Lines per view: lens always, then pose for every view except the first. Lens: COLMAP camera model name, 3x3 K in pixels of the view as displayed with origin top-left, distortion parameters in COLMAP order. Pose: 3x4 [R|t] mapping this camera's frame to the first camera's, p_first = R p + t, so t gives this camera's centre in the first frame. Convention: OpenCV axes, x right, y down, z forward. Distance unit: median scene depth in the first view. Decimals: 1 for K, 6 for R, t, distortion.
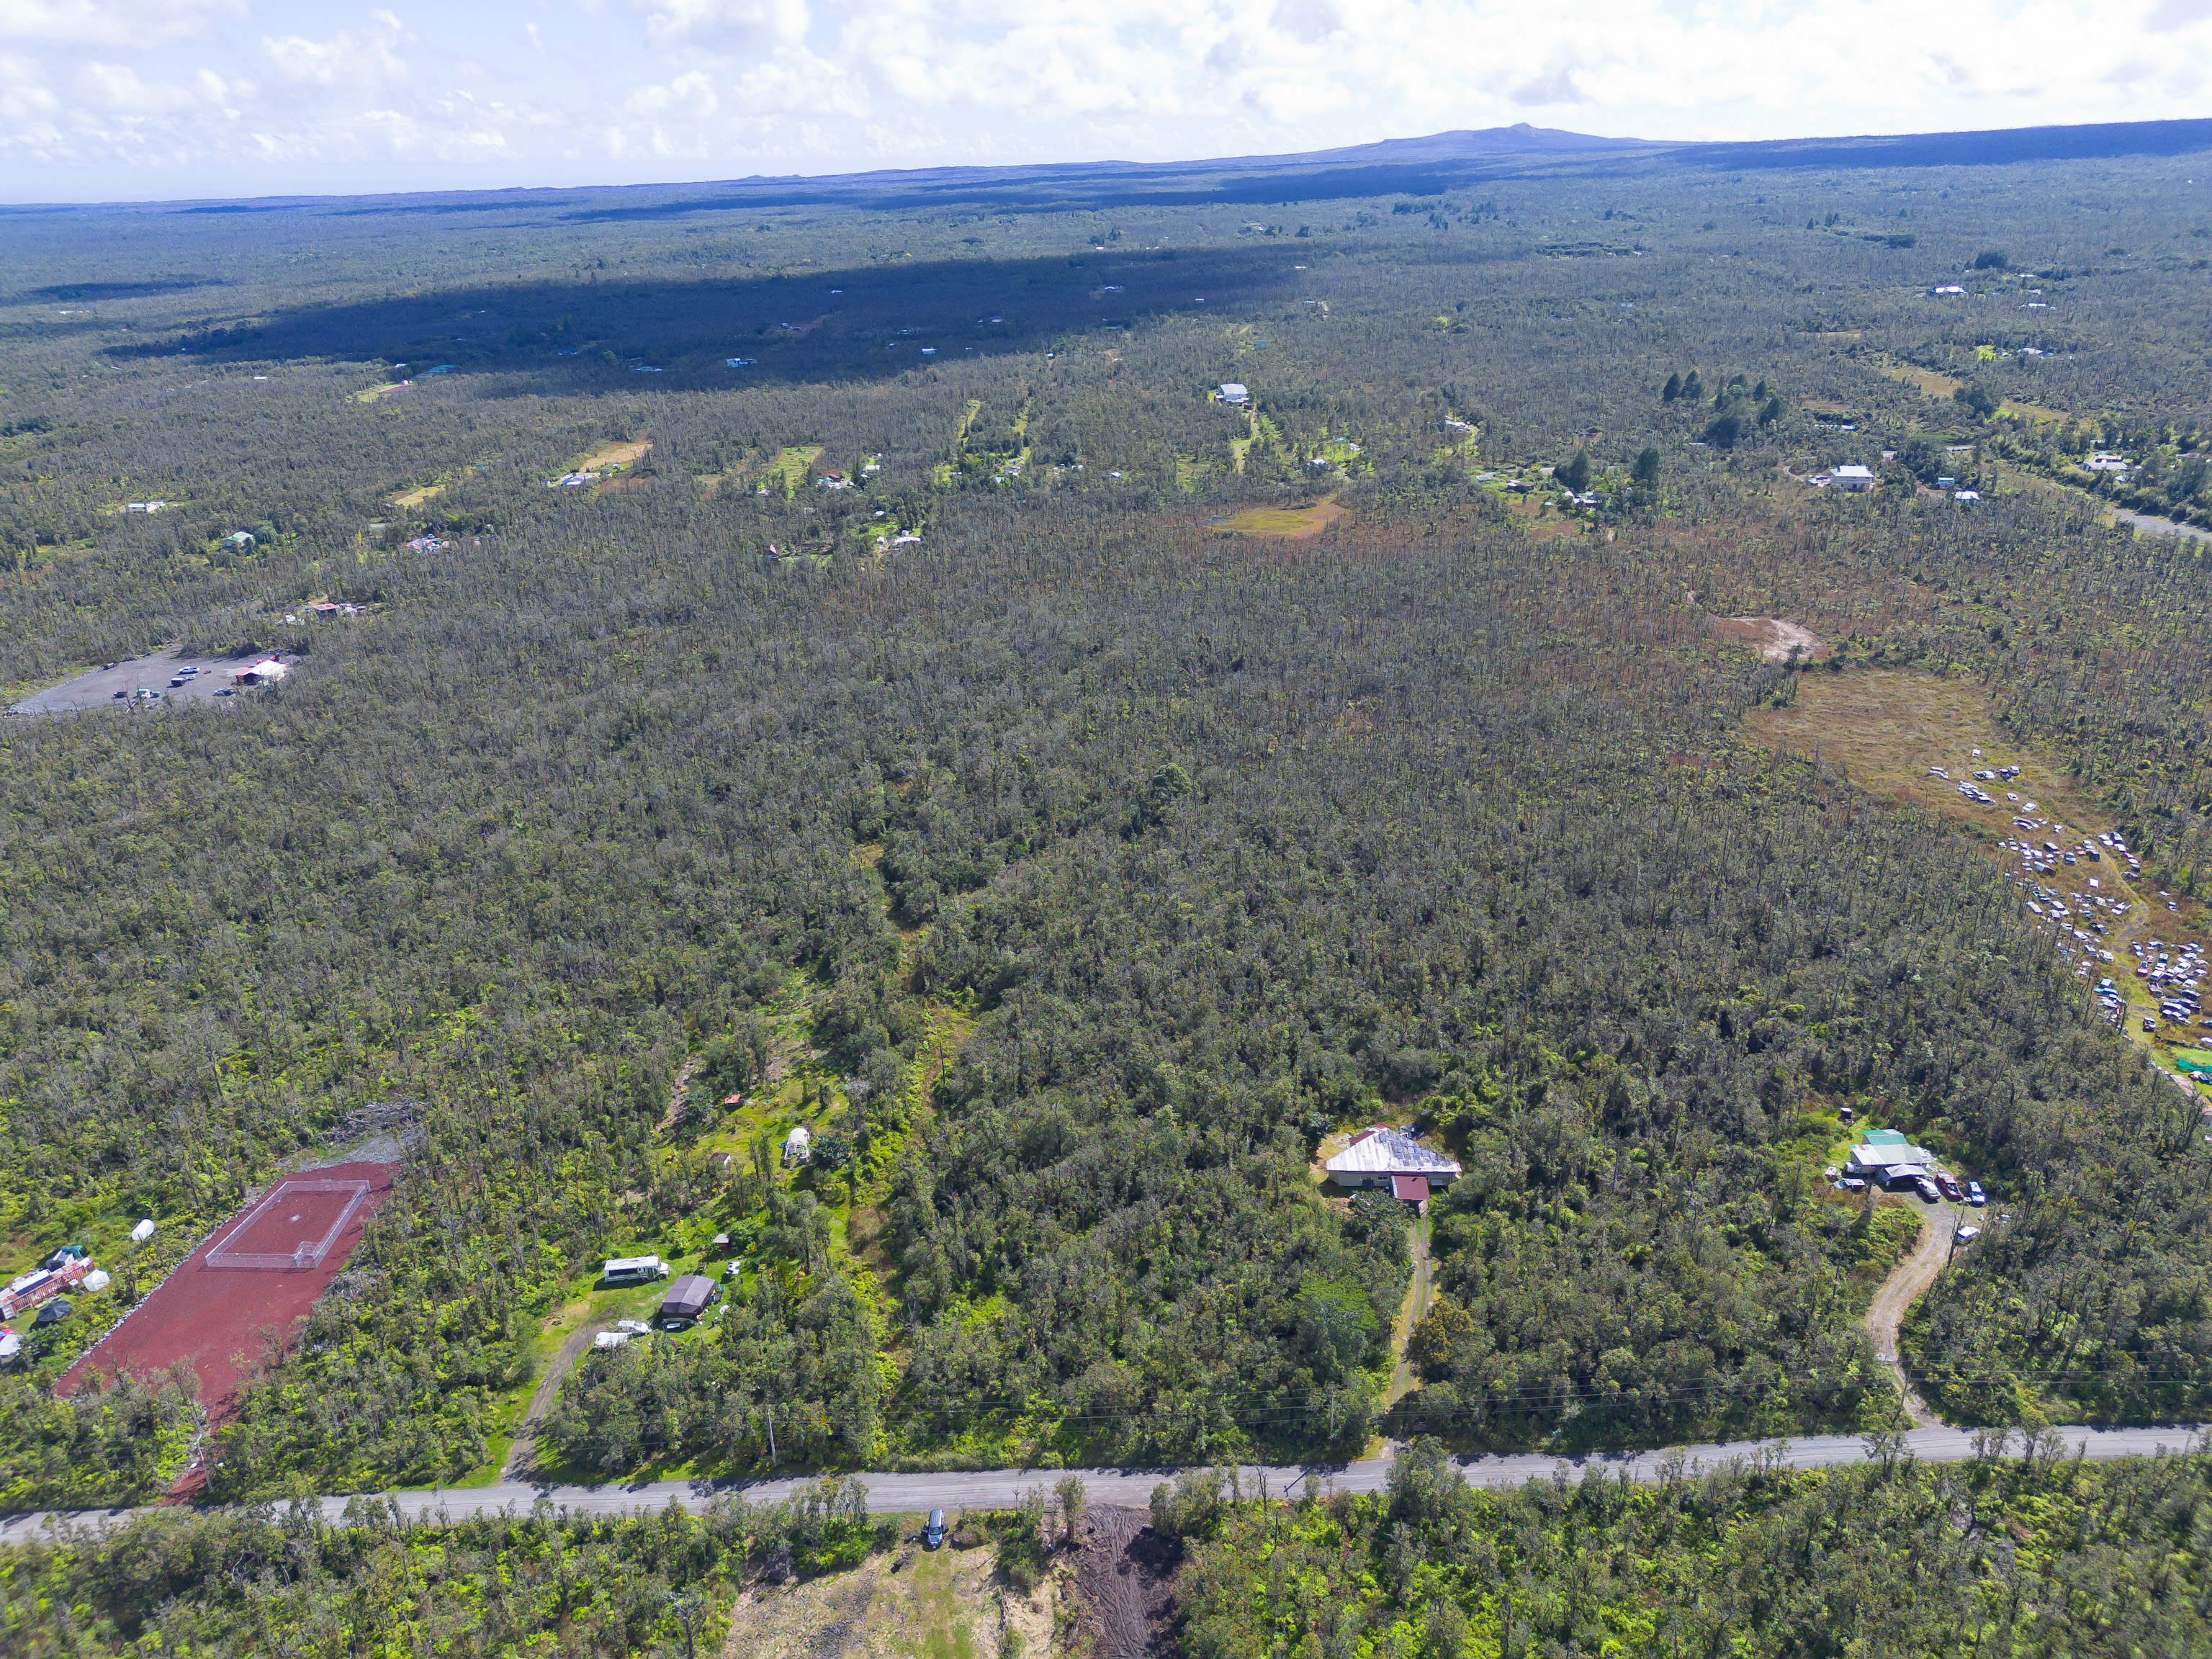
lens RADIAL K [[1562.2, 0, 1106.0], [0, 1562.2, 829.5], [0, 0, 1]] dist [0.068638, -0.051798]
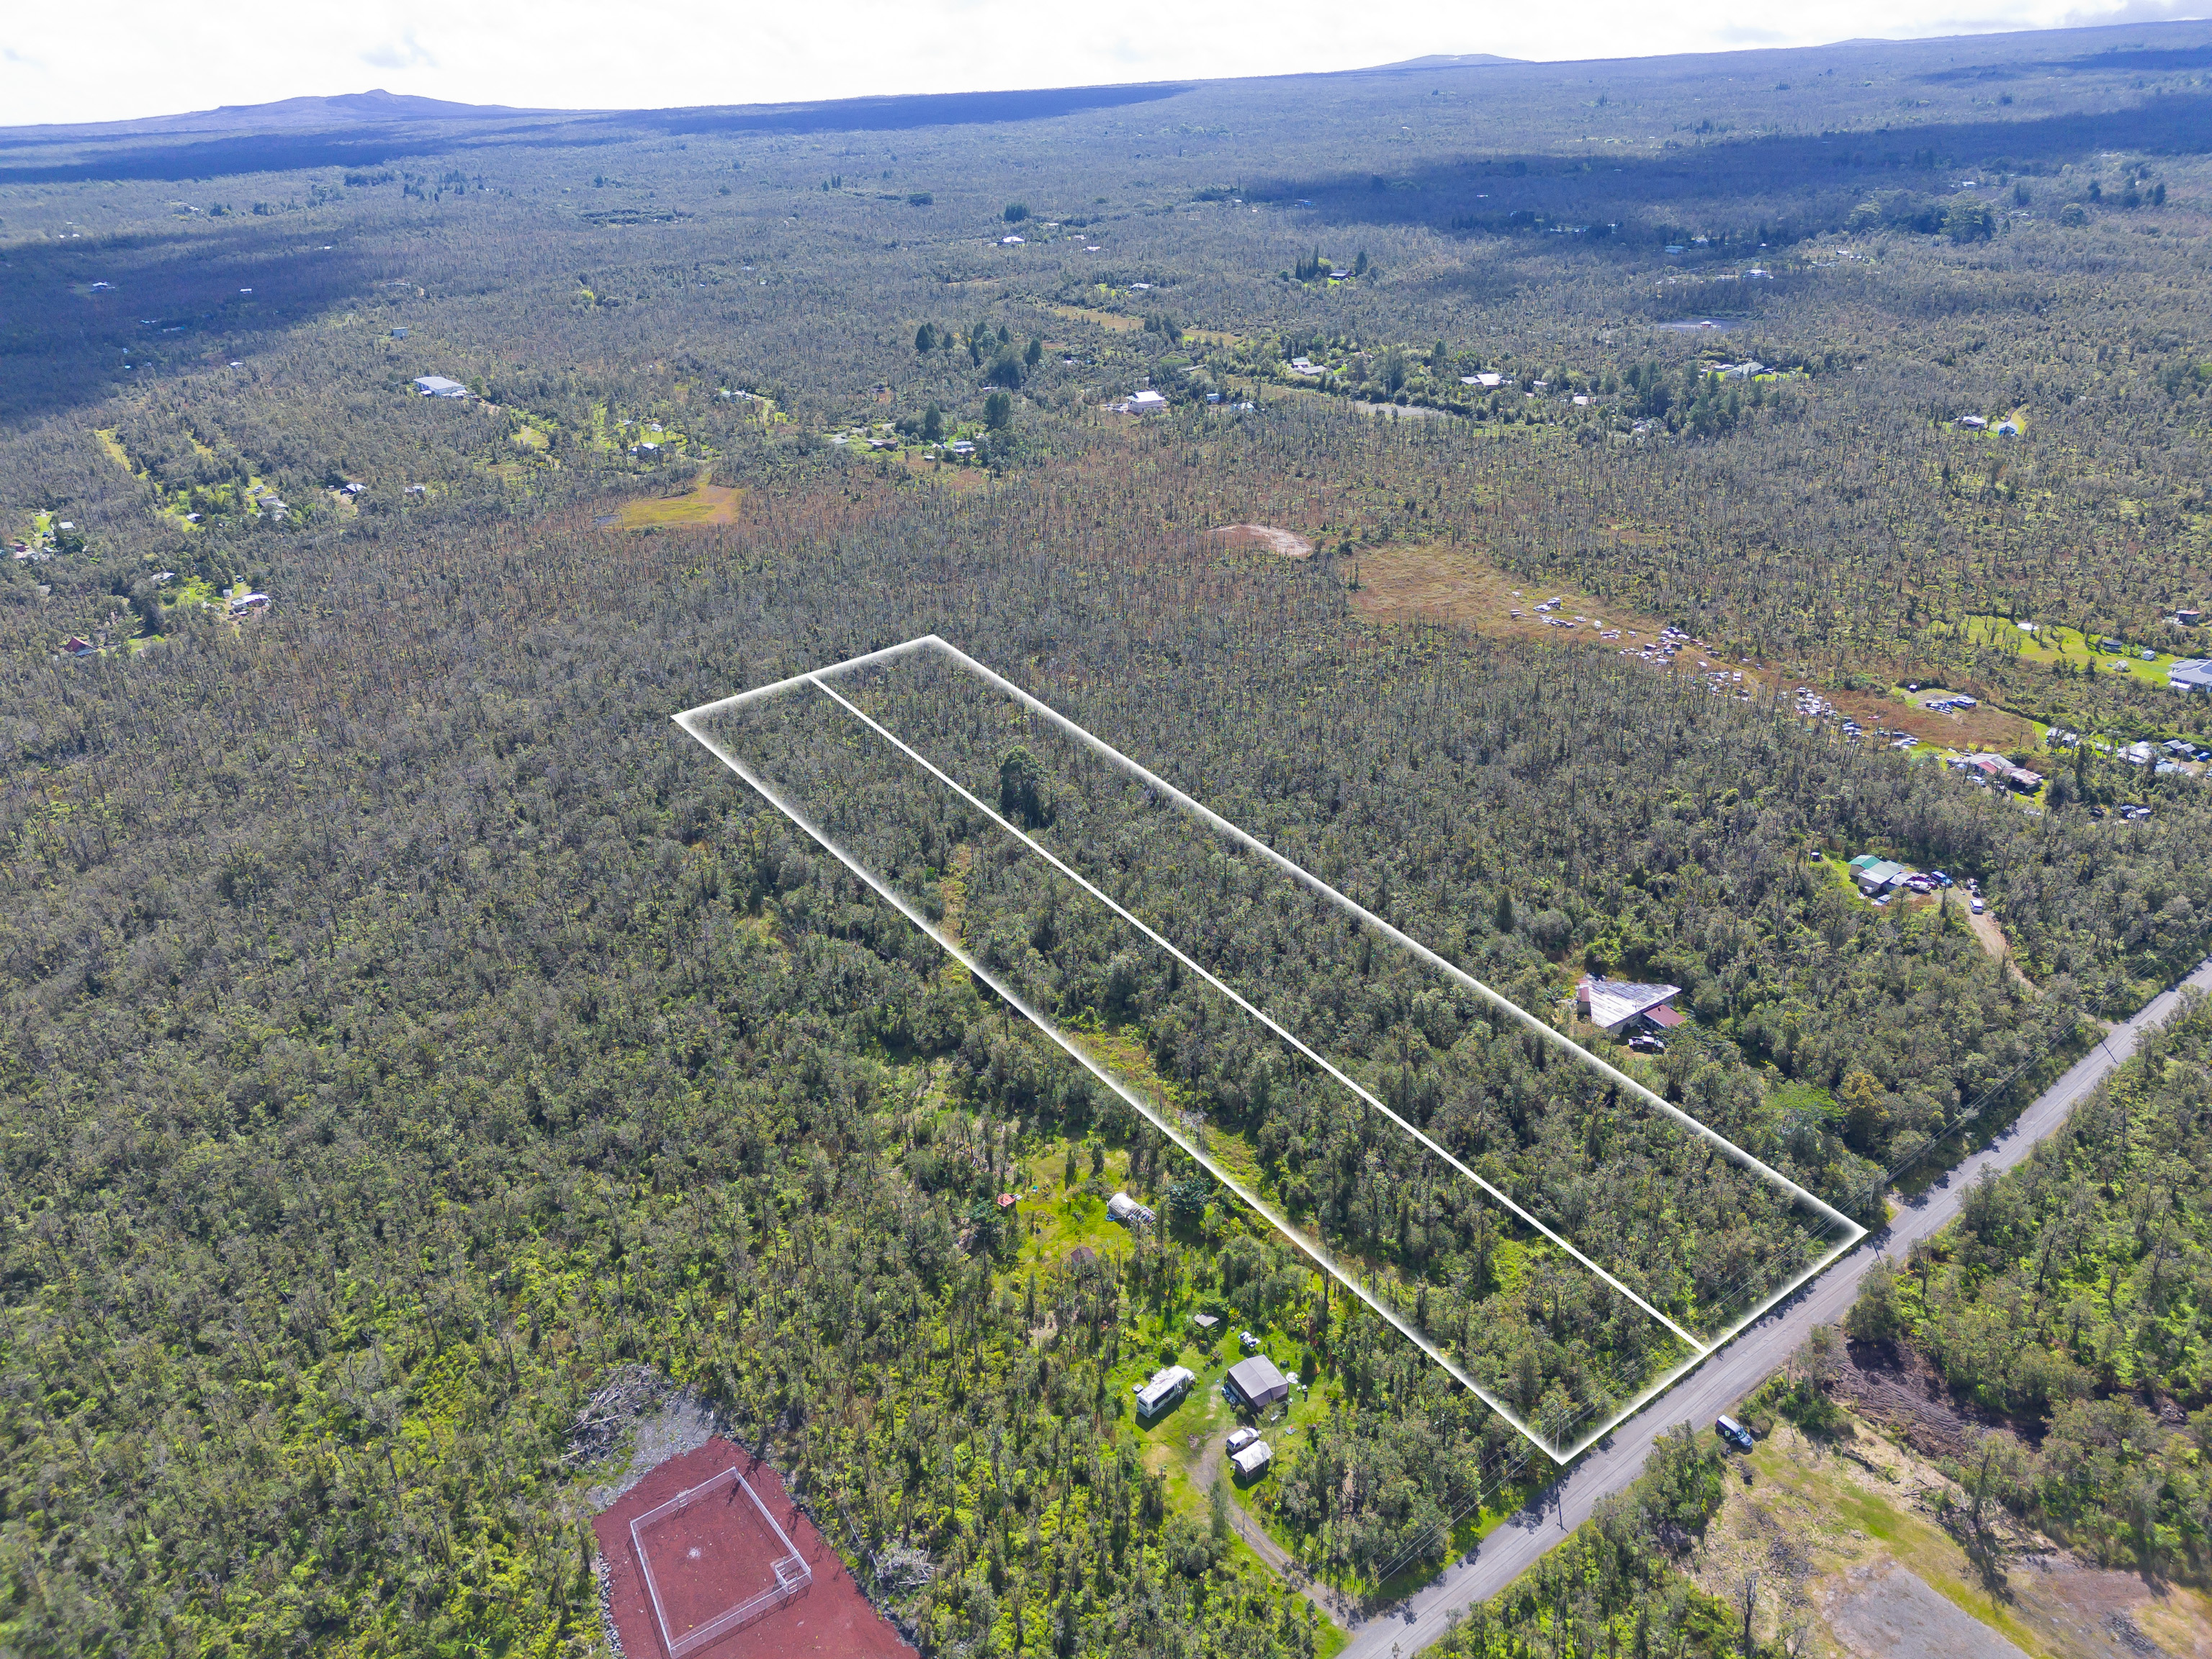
lens RADIAL K [[1676.6, 0, 1106.0], [0, 1676.6, 829.5], [0, 0, 1]] dist [0.060752, -0.061266]
pose [[0.788638, -0.249299, 0.562049, -0.266687], [0.255317, 0.964357, 0.069497, -0.026888], [-0.559341, 0.088693, 0.824179, 0.092311]]
